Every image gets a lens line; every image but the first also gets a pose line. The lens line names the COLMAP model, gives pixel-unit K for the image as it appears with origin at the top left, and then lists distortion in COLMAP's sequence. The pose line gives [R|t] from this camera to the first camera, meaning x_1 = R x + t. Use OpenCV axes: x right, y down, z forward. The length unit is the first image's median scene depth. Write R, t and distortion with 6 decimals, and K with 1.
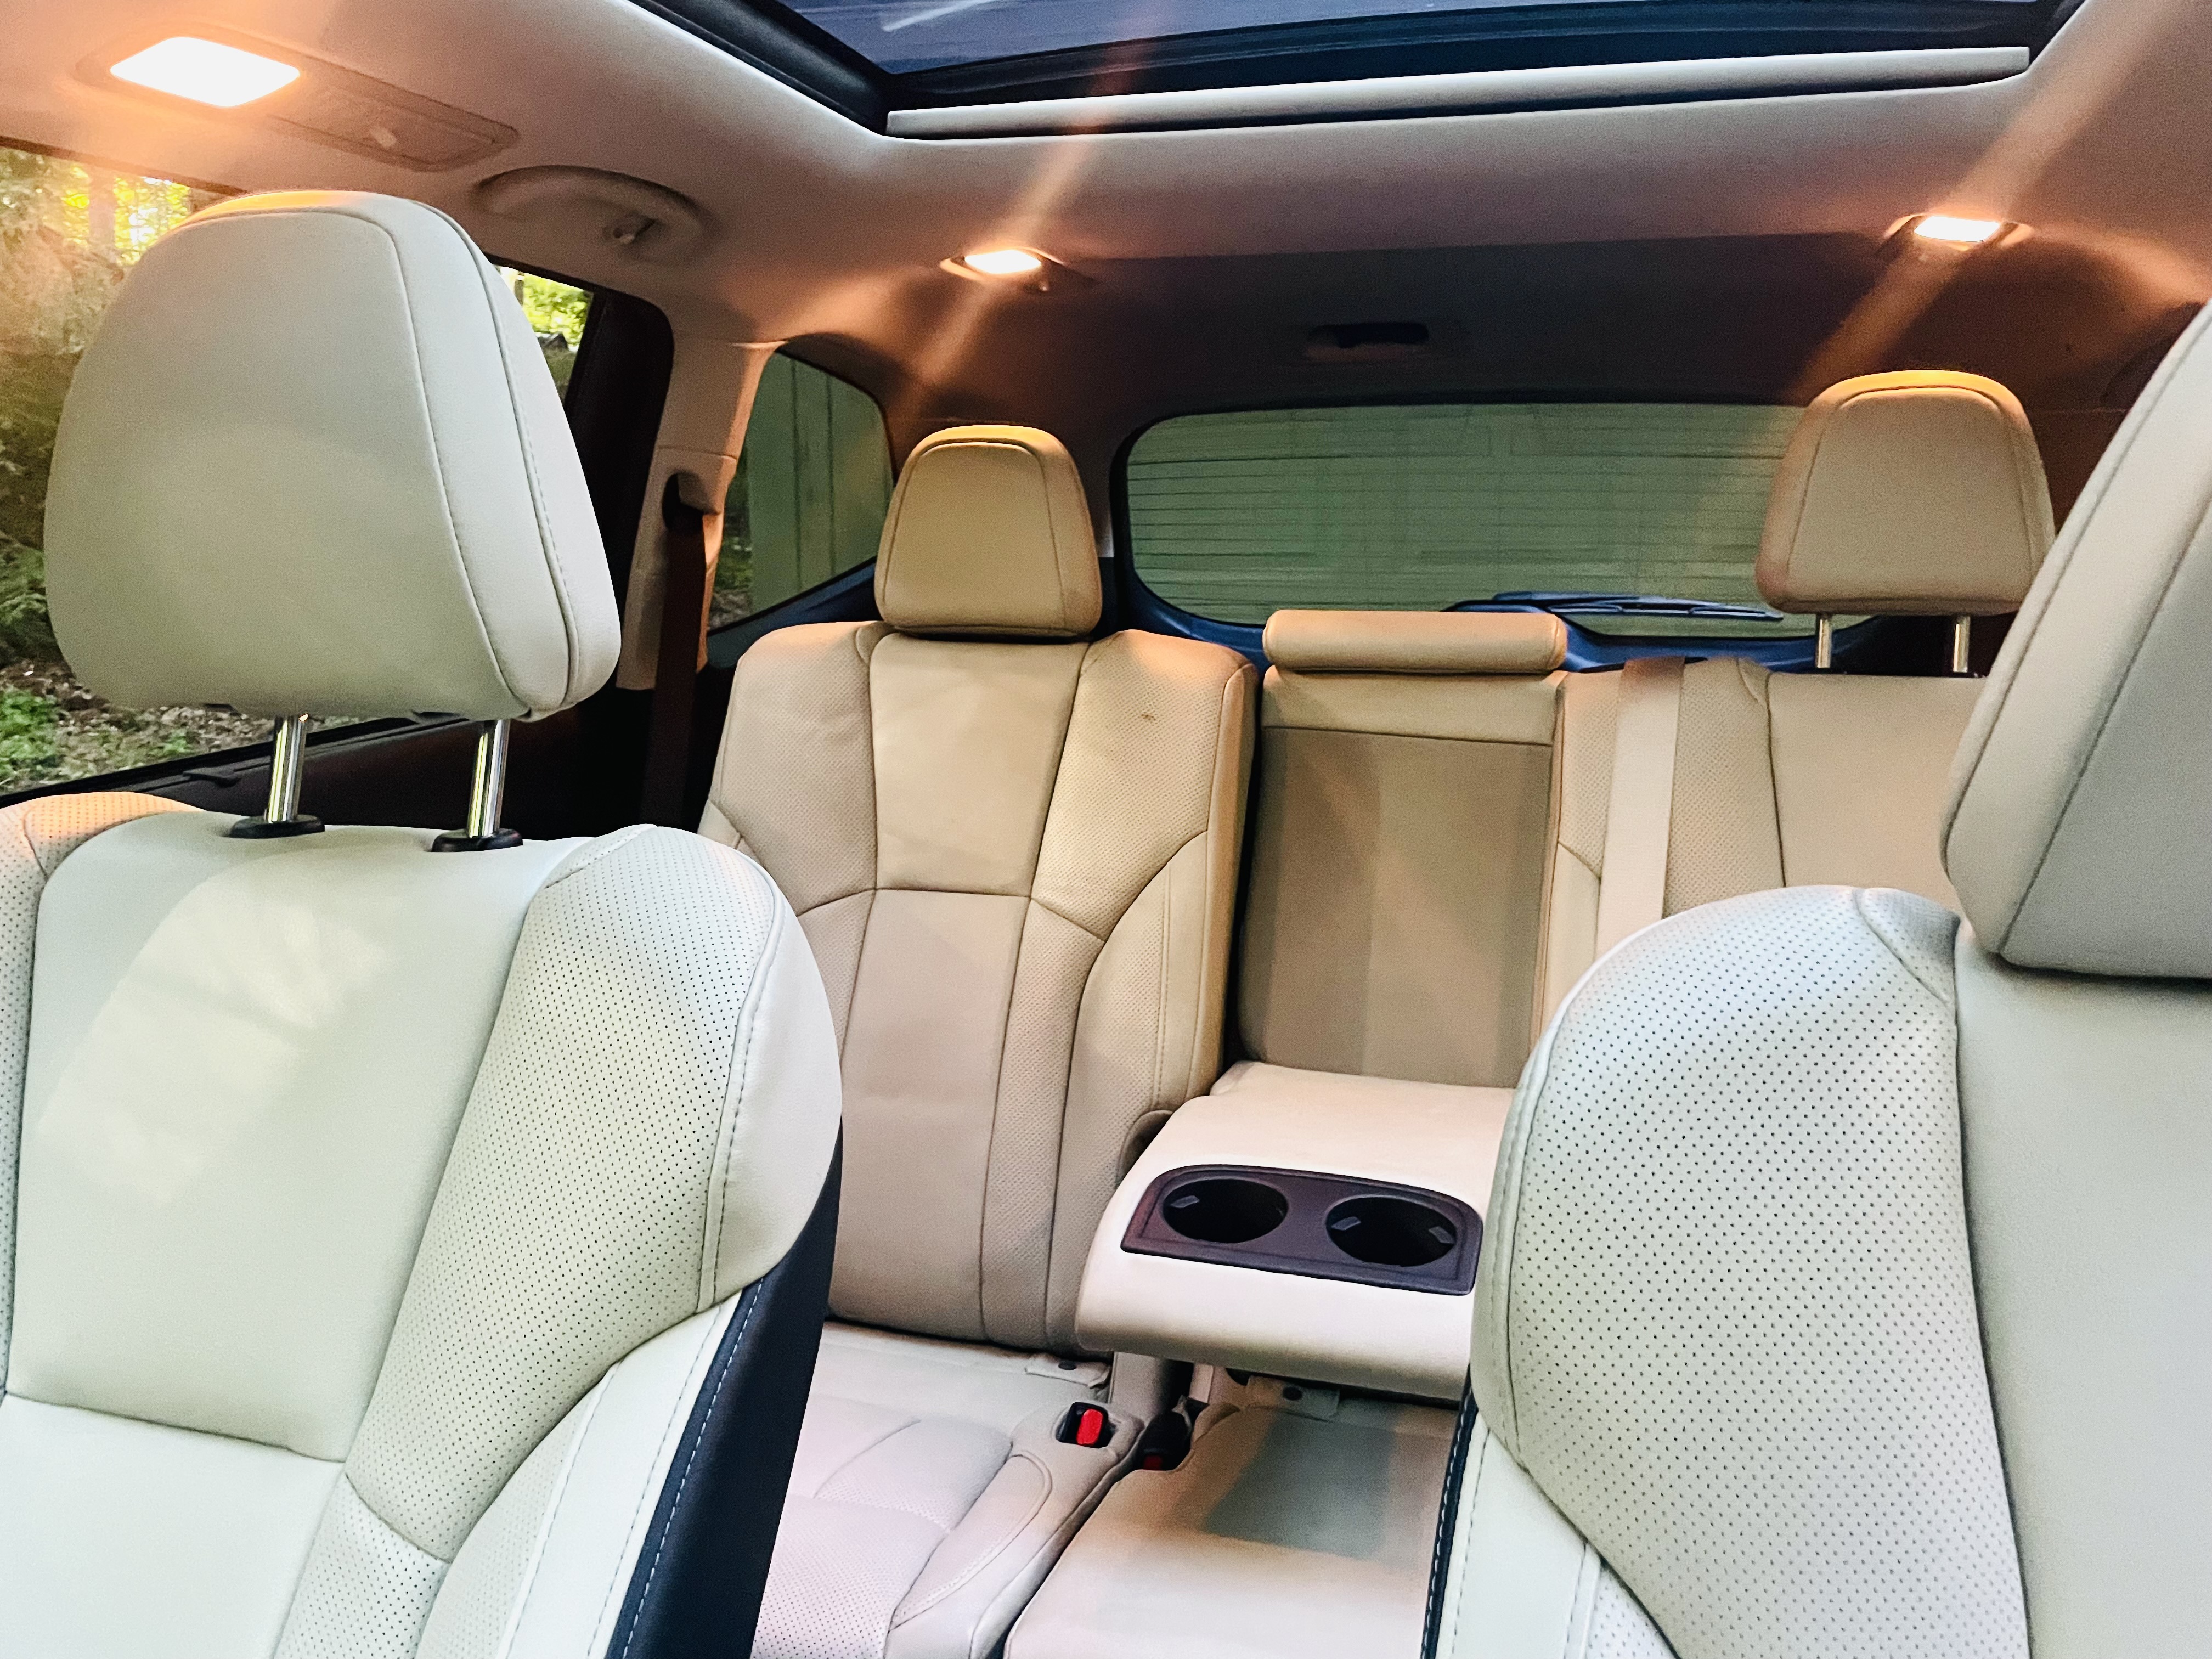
lens RADIAL K [[1648.3, 0, 1106.0], [0, 1648.3, 829.5], [0, 0, 1]] dist [0.038204, -0.057530]
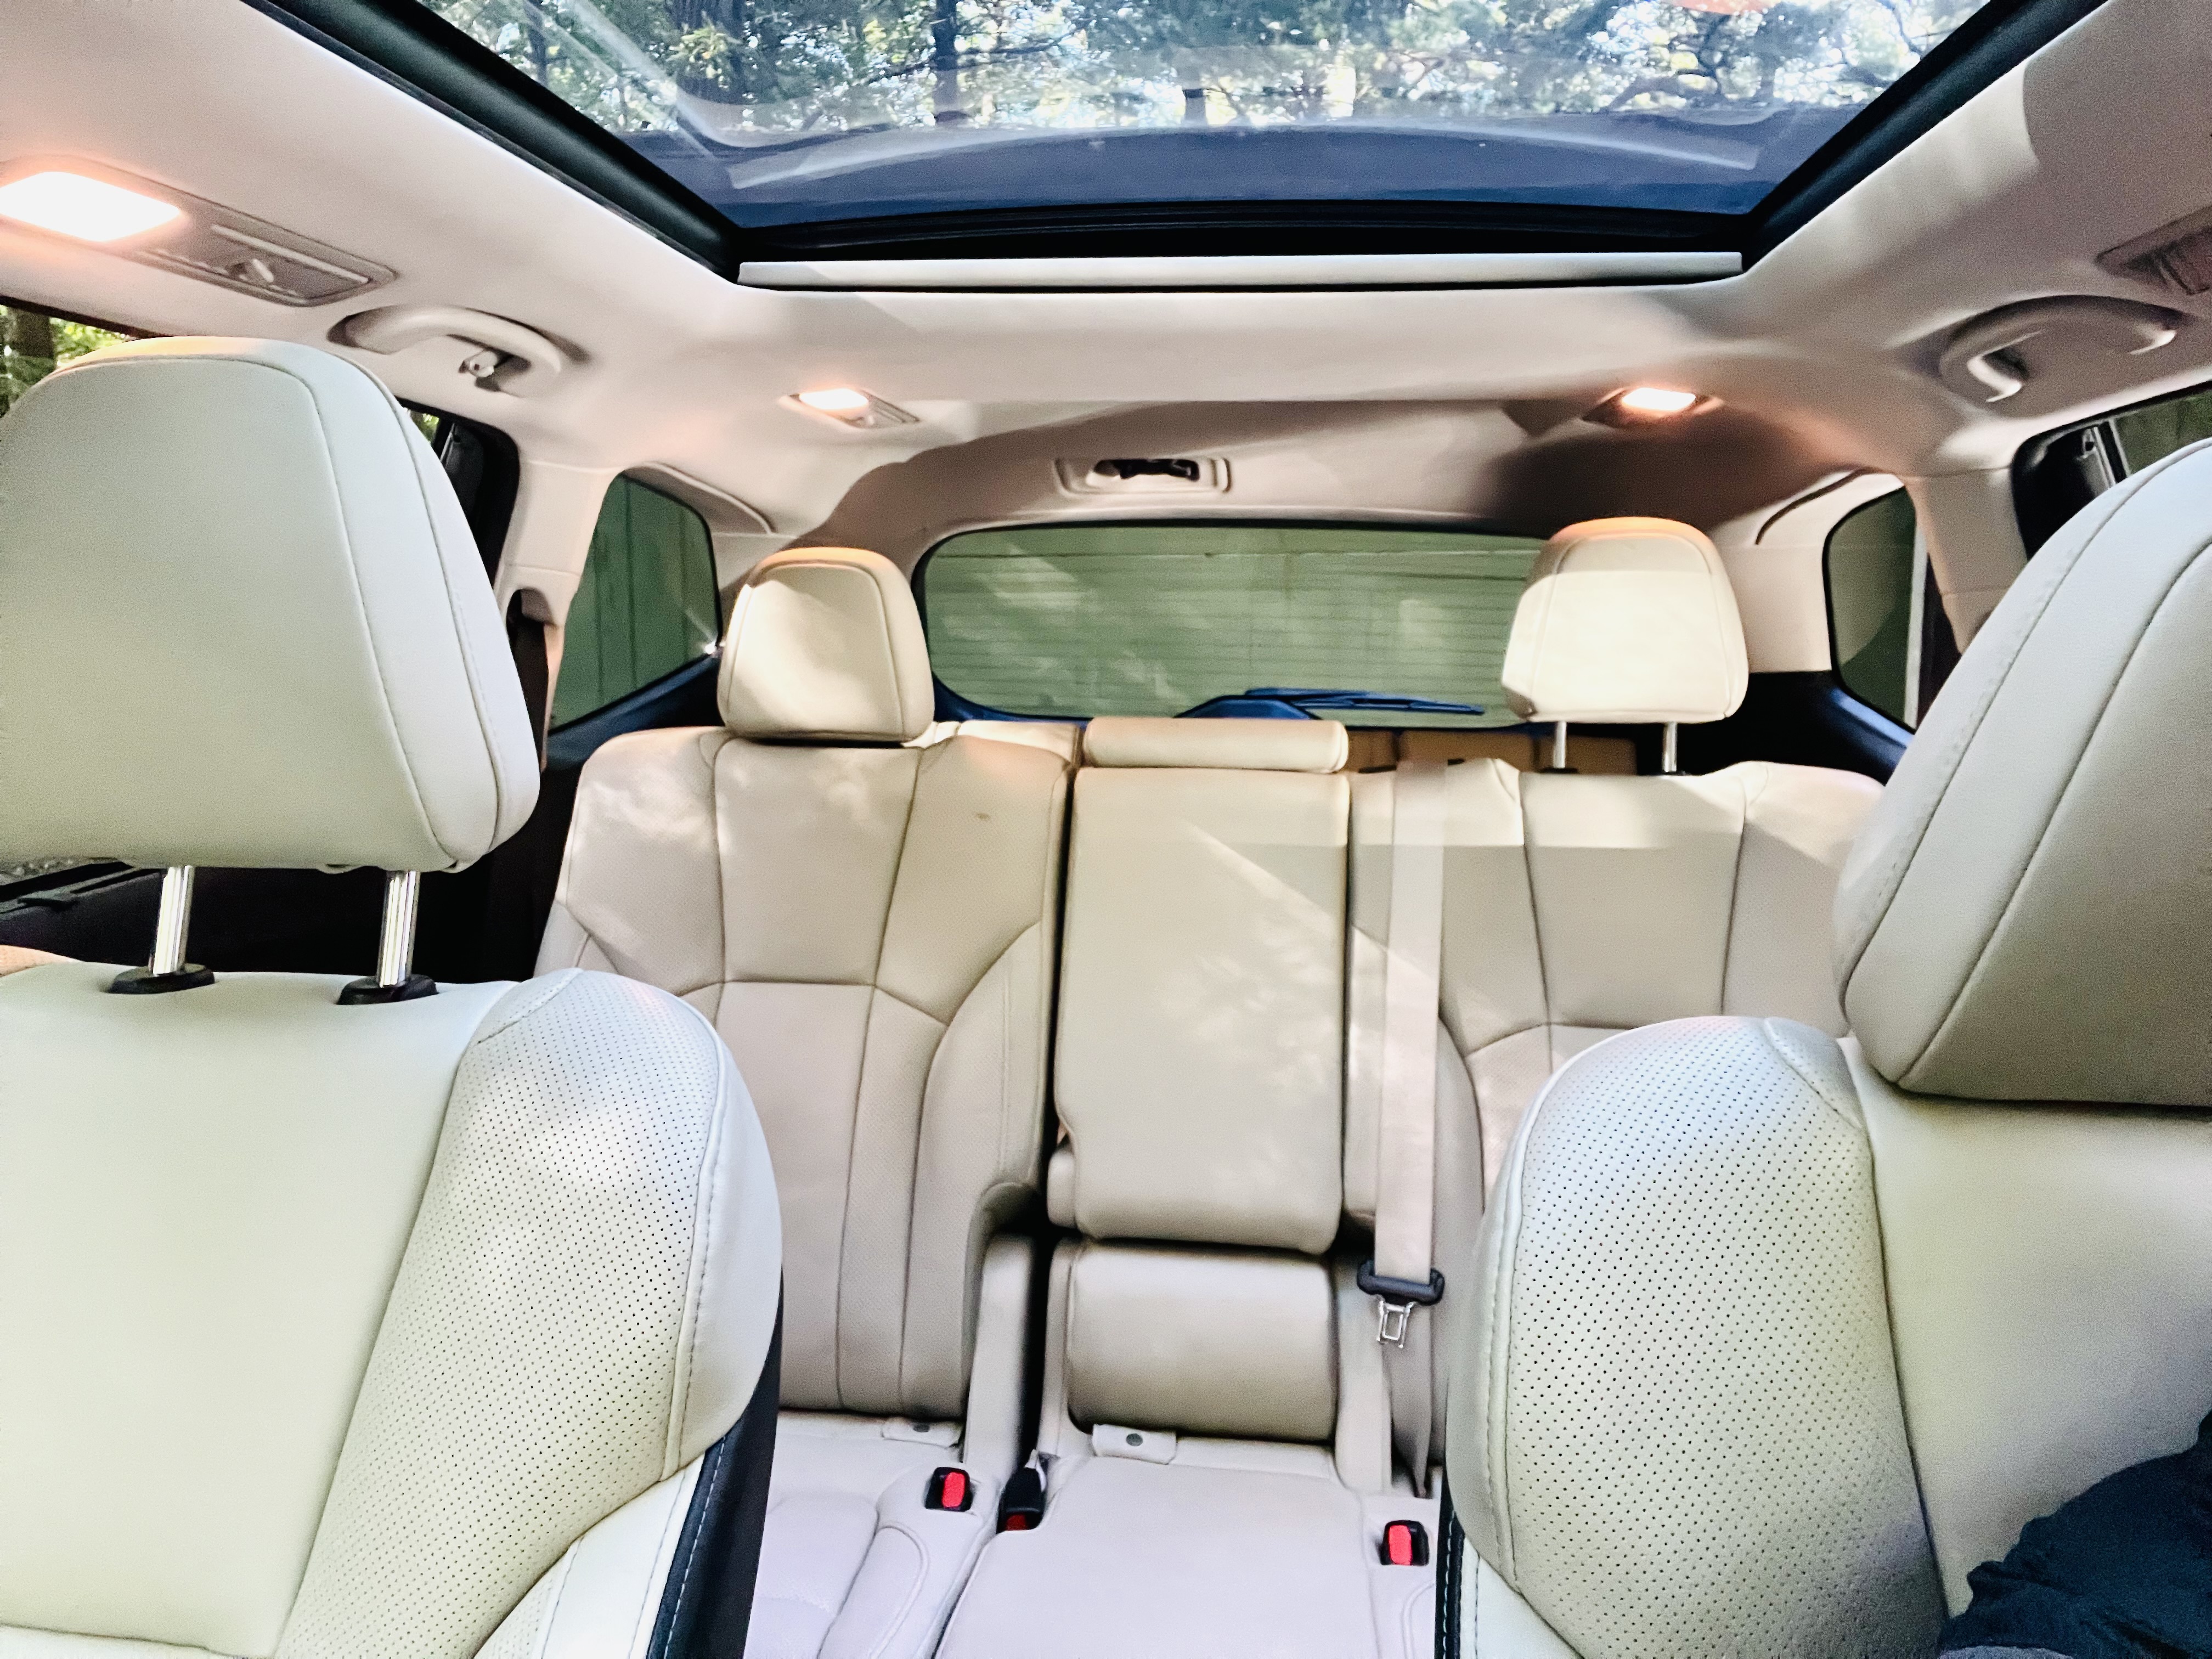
lens RADIAL K [[1454.4, 0, 1106.0], [0, 1454.4, 829.5], [0, 0, 1]] dist [0.067970, -0.098873]
pose [[0.986418, -0.016936, 0.163380, -0.098594], [0.022521, 0.999222, -0.032391, -0.049875], [-0.162704, 0.035630, 0.986031, 0.063161]]
